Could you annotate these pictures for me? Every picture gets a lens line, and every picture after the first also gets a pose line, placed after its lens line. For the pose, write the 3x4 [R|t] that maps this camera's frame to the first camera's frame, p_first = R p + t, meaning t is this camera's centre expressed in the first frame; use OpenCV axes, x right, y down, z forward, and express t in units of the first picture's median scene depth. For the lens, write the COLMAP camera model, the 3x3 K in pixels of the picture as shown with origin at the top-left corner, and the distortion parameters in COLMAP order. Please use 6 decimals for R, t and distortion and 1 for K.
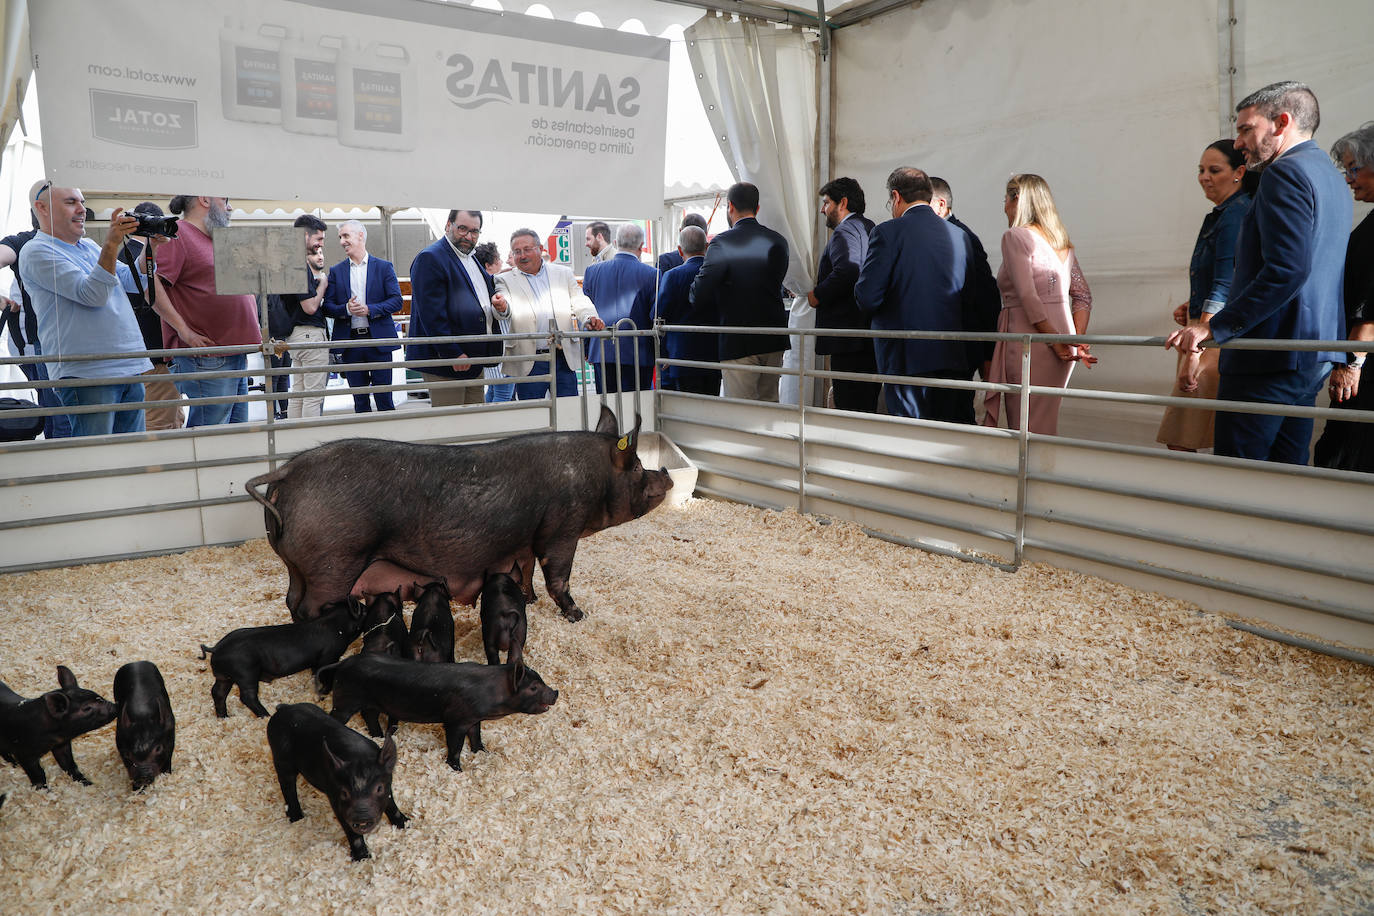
lens RADIAL K [[944.6, 0, 678.8], [0, 944.6, 456.0], [0, 0, 1]] dist [-0.129071, 0.091333]
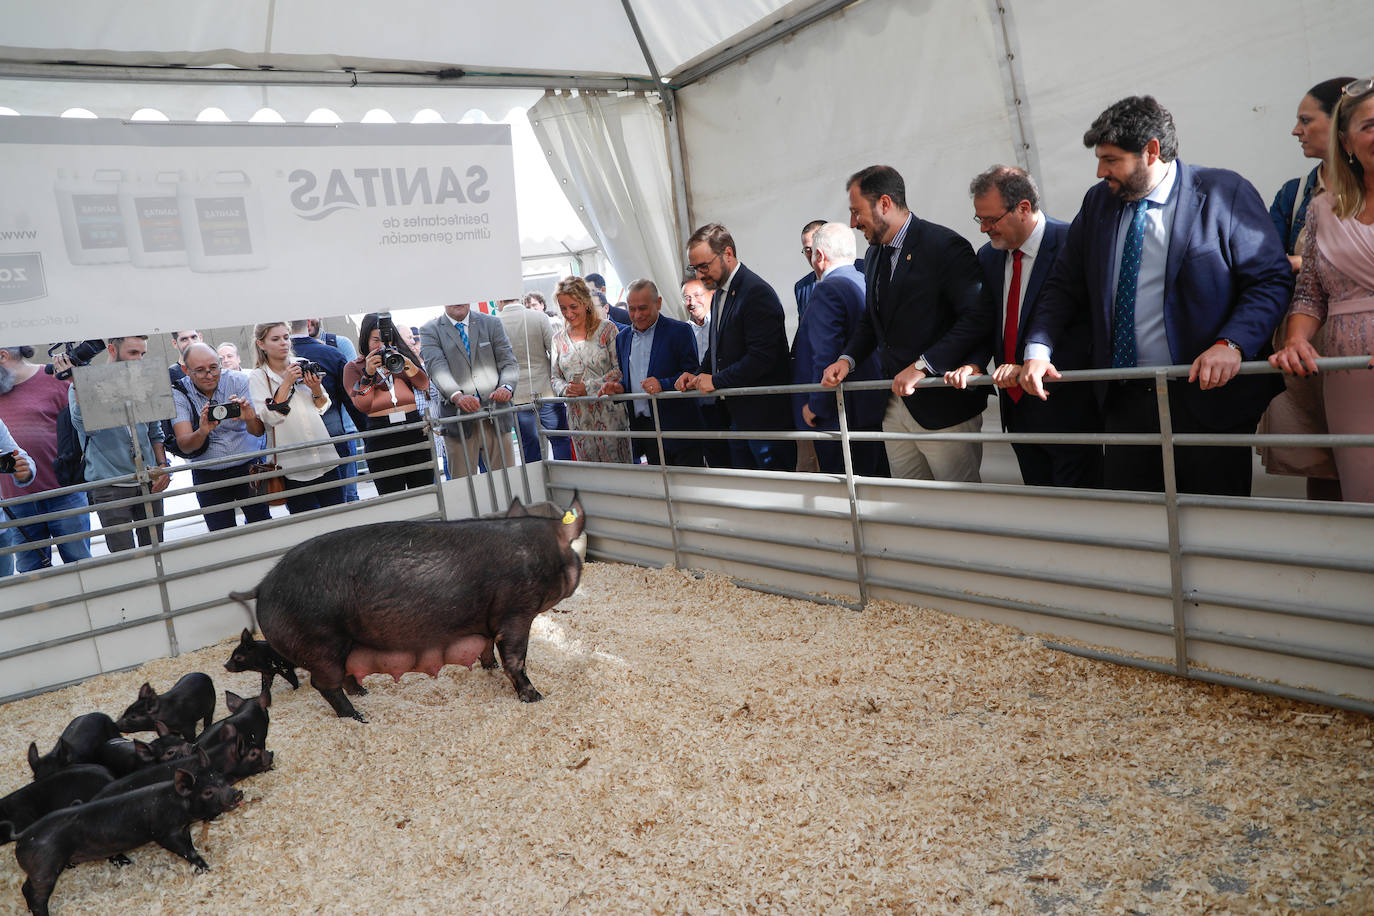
lens RADIAL K [[945.8, 0, 680.6], [0, 945.8, 455.6], [0, 0, 1]] dist [-0.128050, 0.091156]
pose [[0.992067, -0.124463, 0.017678, 0.195200], [0.124948, 0.991719, -0.029672, -0.047899], [-0.013838, 0.031646, 0.999403, -0.051587]]
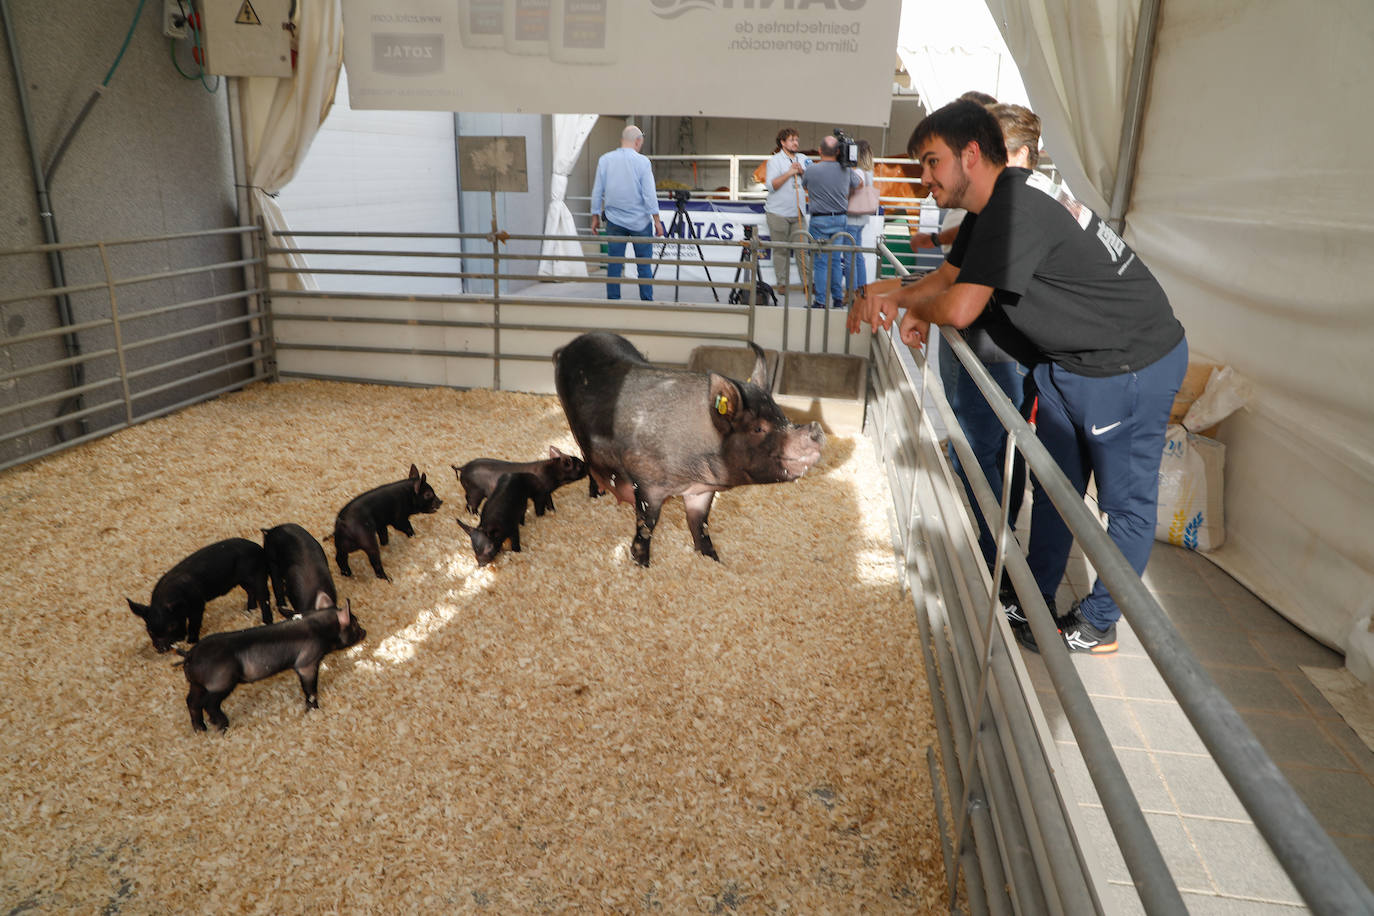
lens RADIAL K [[945.8, 0, 680.6], [0, 945.8, 455.6], [0, 0, 1]] dist [-0.128050, 0.091156]
pose [[0.729344, 0.221810, -0.647193, 0.857036], [-0.144194, 0.974572, 0.171514, -0.116177], [0.668780, -0.031772, 0.742782, 0.336461]]
